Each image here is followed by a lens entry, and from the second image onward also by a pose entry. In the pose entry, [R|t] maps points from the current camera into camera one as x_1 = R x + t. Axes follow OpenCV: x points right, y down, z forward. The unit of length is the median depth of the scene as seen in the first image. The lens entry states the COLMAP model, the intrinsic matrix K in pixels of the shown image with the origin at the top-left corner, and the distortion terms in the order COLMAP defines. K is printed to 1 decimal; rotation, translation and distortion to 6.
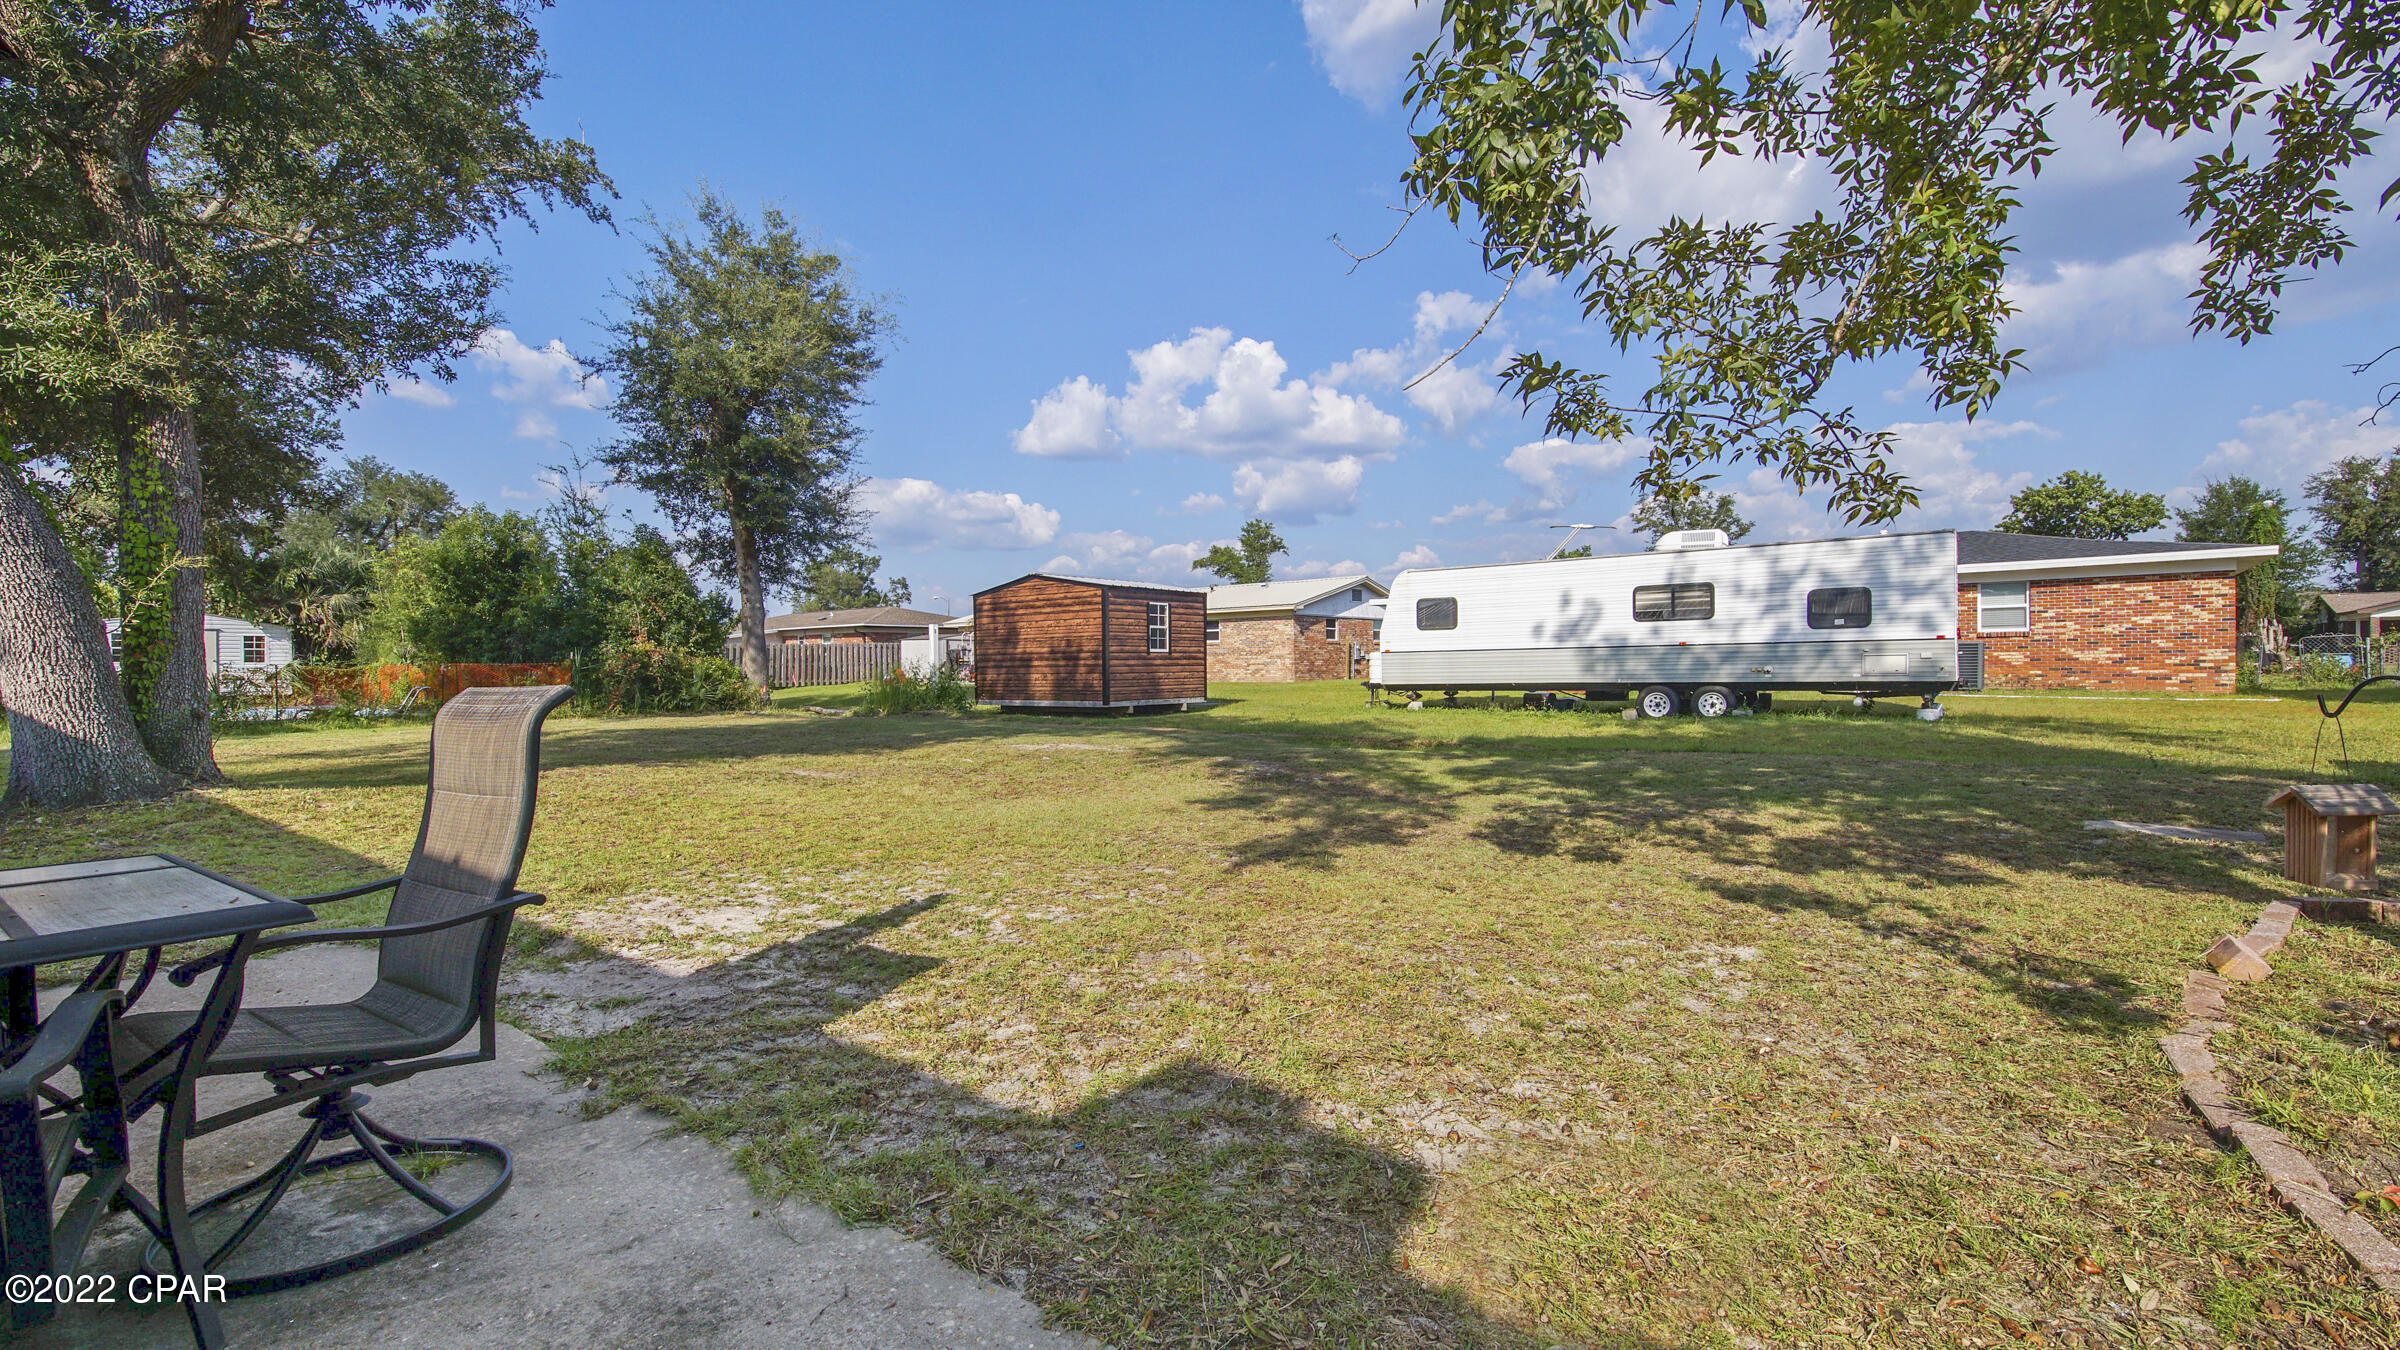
lens RADIAL K [[1059.9, 0, 1195.2], [0, 1059.9, 663.9], [0, 0, 1]] dist [0.047814, -0.030353]
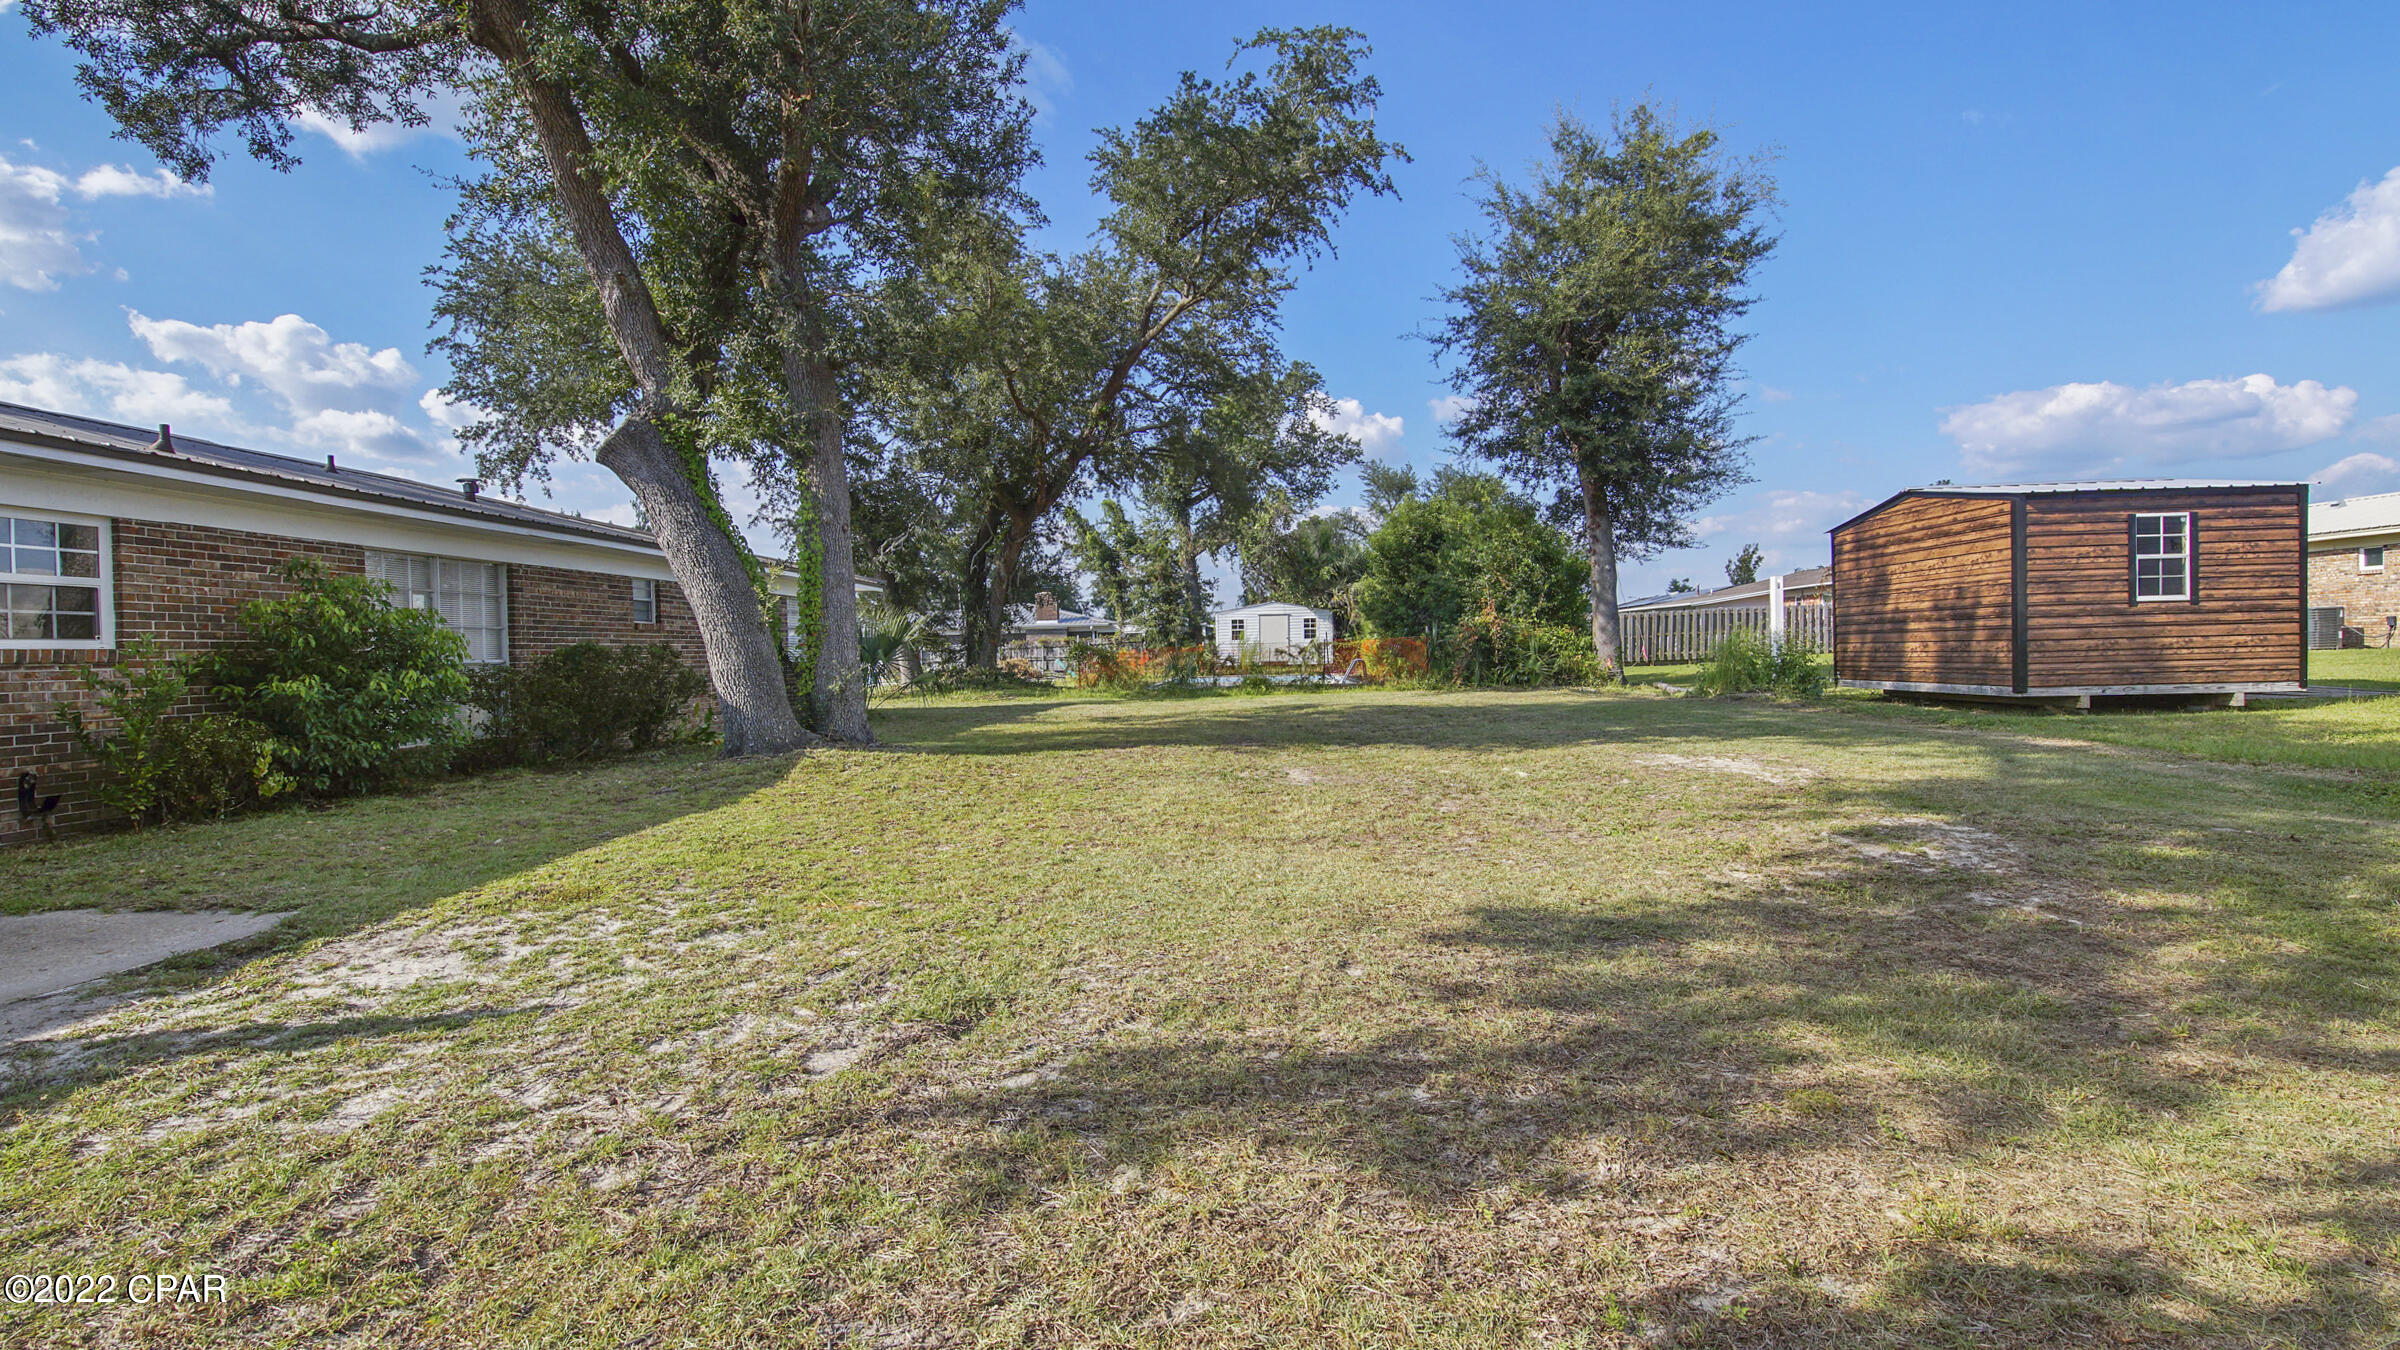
lens RADIAL K [[1059.9, 0, 1195.2], [0, 1059.9, 663.9], [0, 0, 1]] dist [0.047814, -0.030353]
pose [[0.562849, 0.005352, -0.826543, 0.140288], [0.019835, 0.999604, 0.019979, 0.000672], [0.826322, -0.027639, 0.562519, 0.234863]]
